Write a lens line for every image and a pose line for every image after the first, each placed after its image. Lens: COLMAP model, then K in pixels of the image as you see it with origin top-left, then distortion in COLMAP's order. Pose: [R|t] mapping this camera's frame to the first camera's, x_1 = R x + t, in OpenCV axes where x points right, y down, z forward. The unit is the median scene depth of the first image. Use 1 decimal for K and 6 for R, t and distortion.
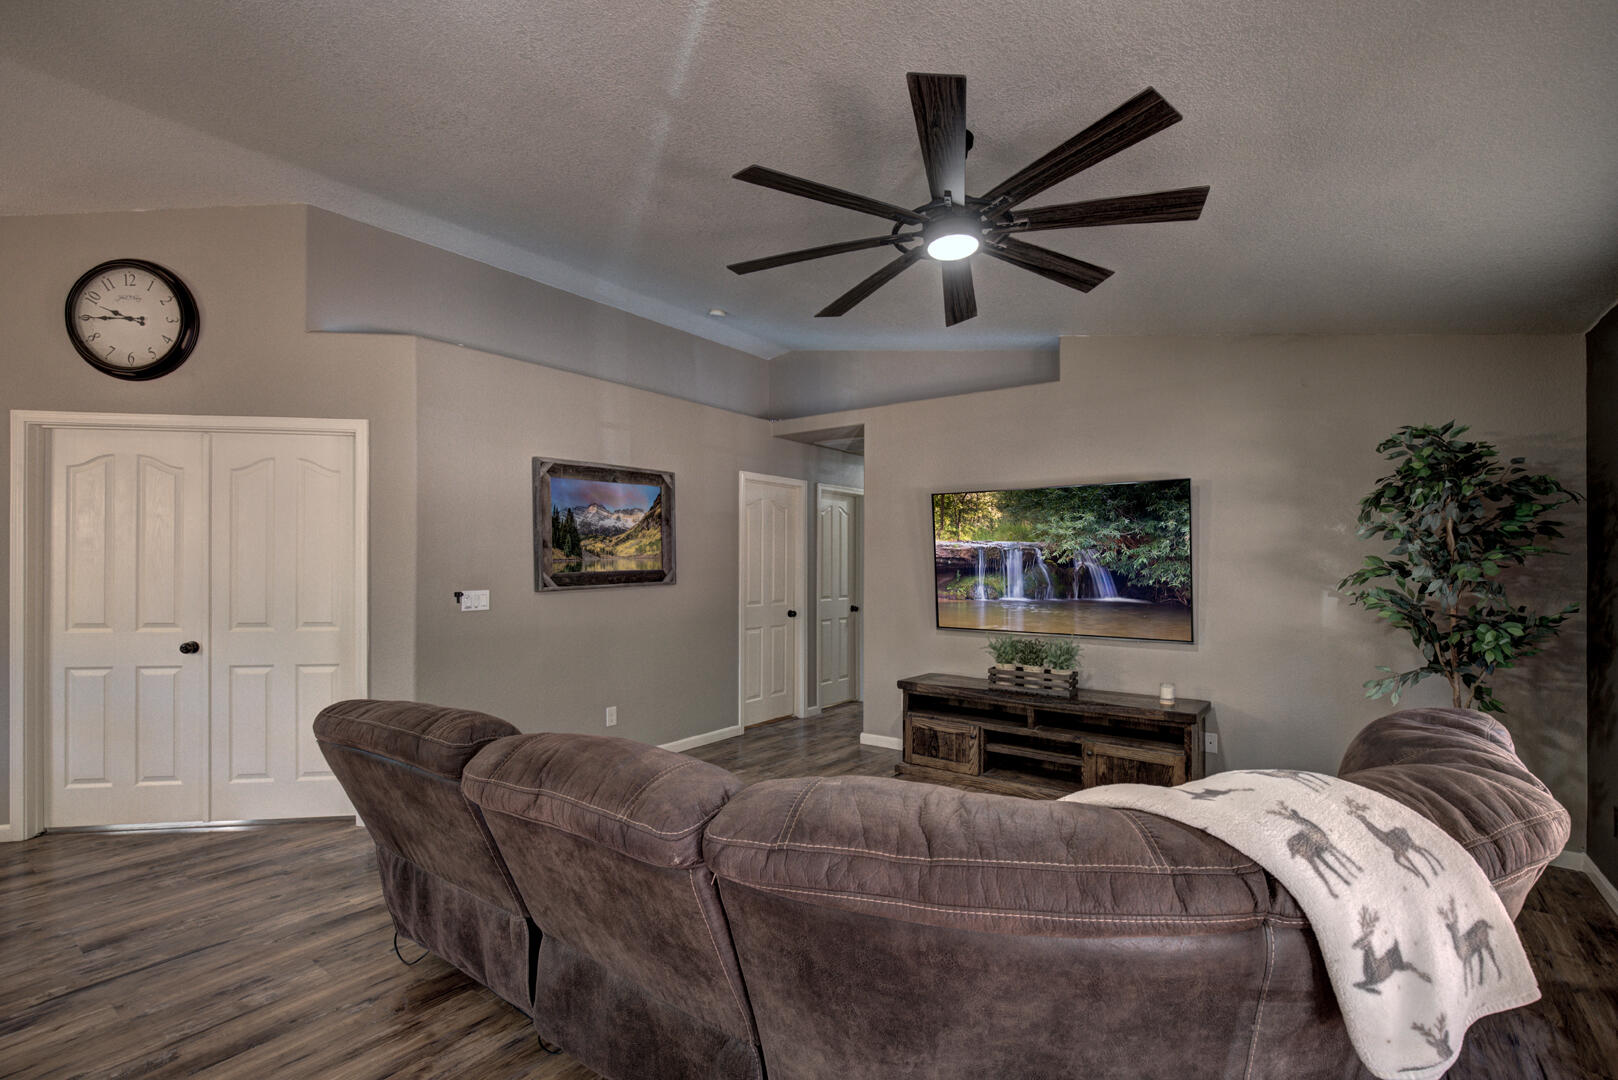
lens RADIAL K [[810.5, 0, 814.9], [0, 810.5, 549.2], [0, 0, 1]] dist [-0.027548, 0.012261]
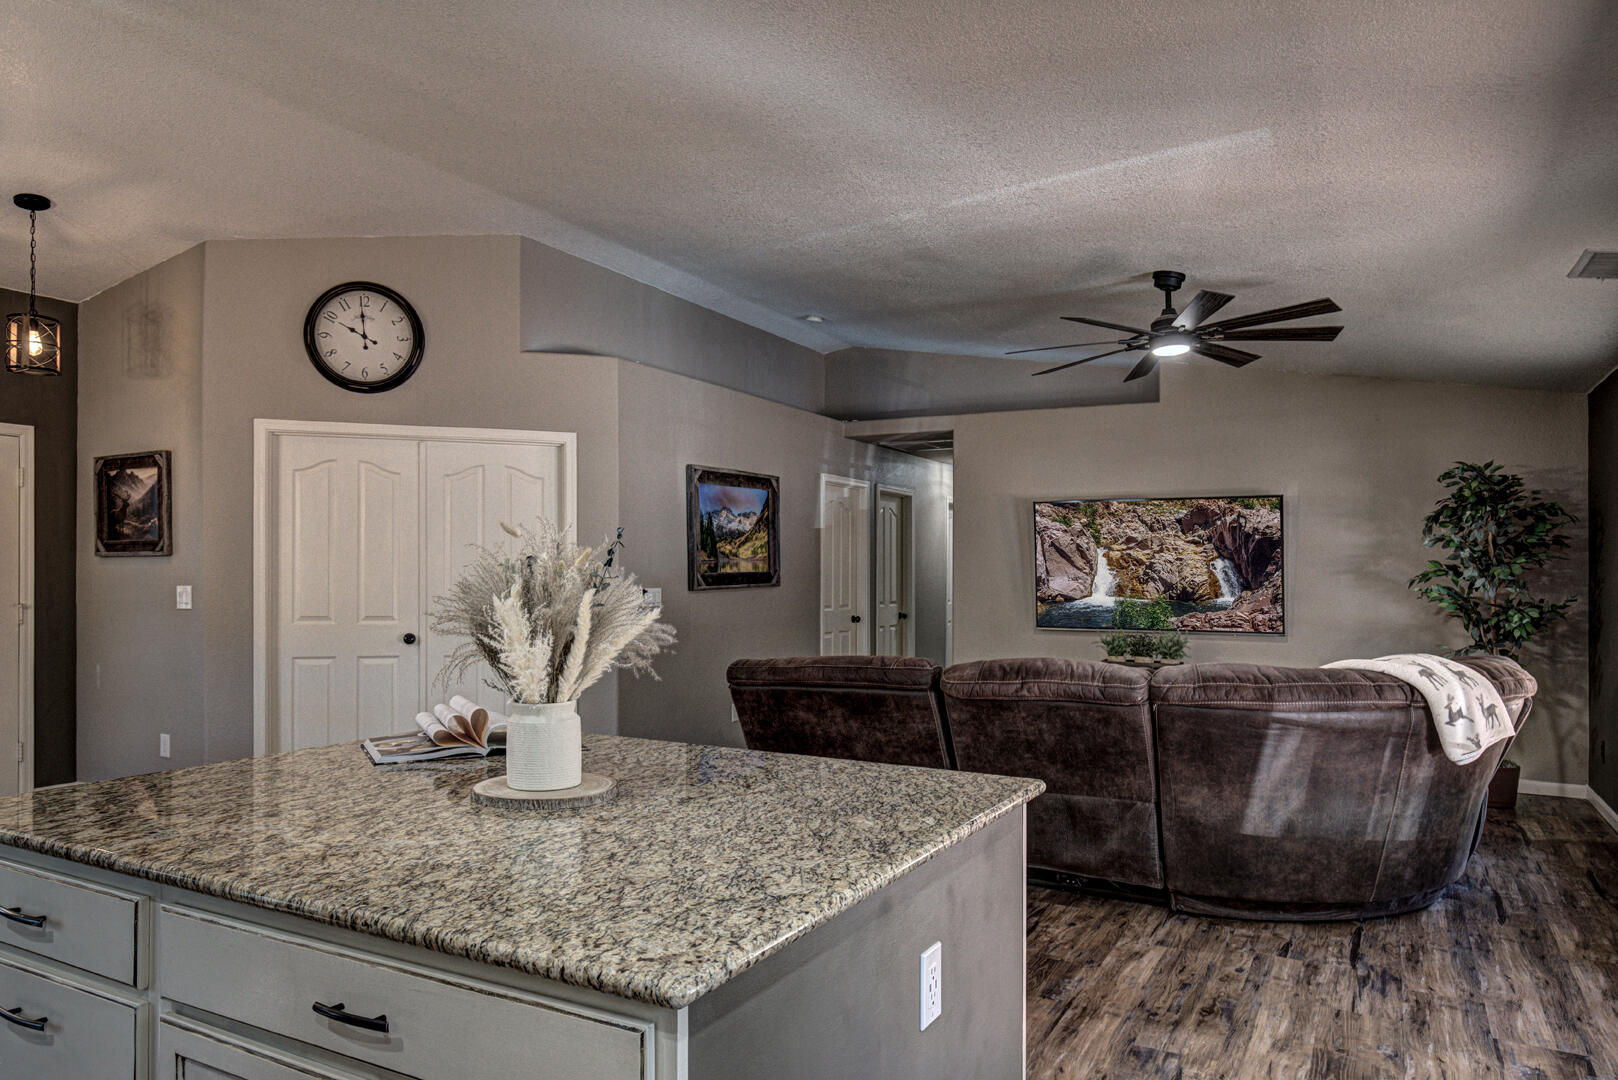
lens RADIAL K [[1079.9, 0, 809.0], [0, 1079.9, 540.0], [0, 0, 1]] dist [0.001544, 0.002953]
pose [[0.995132, 0.007846, 0.098243, -0.493970], [-0.006647, 0.999899, -0.012529, 0.003766], [-0.098331, 0.011815, 0.995084, -0.655197]]
